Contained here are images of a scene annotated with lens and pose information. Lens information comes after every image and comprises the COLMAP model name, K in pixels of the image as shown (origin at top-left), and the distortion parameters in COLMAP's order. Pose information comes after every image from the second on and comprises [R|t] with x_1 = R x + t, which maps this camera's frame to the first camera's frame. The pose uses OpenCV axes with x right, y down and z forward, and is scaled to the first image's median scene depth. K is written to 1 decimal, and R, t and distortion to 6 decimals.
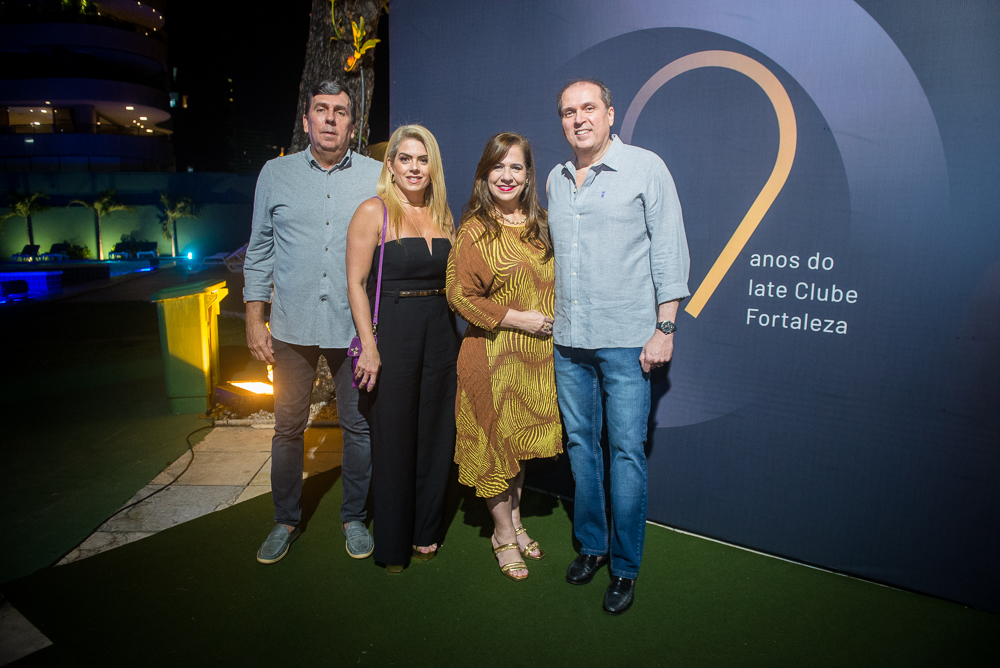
lens RADIAL K [[684.0, 0, 500.0], [0, 684.0, 334.0], [0, 0, 1]] dist [-0.005857, -0.026023]
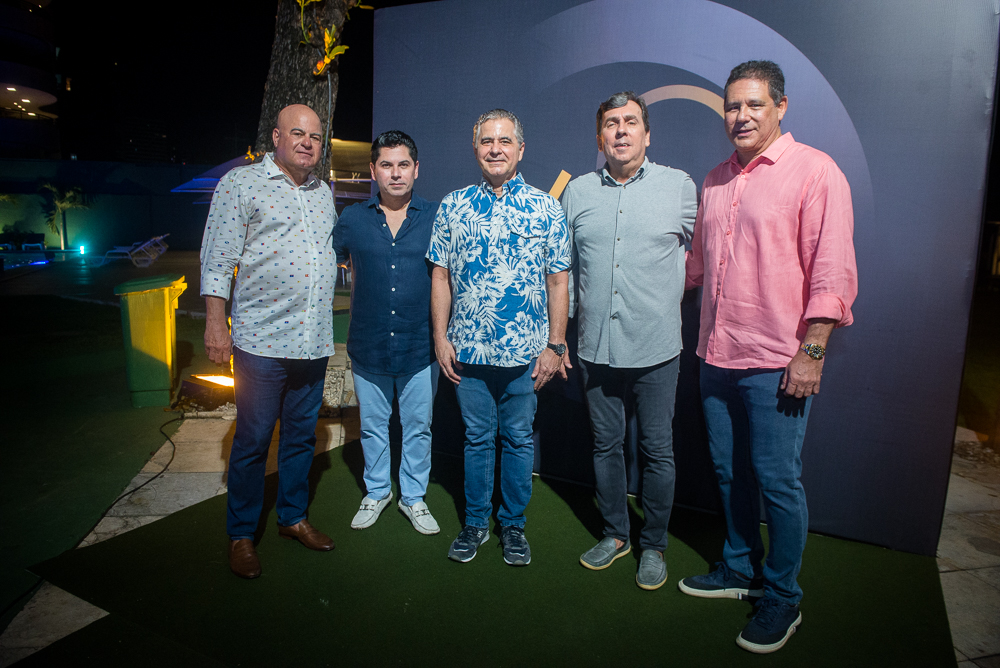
lens RADIAL K [[684.0, 0, 500.0], [0, 684.0, 334.0], [0, 0, 1]] dist [-0.005857, -0.026023]
pose [[0.989203, 0.003511, 0.146507, -0.097007], [-0.003429, 0.999994, -0.000811, 0.008437], [-0.146509, 0.000300, 0.989209, -0.065366]]
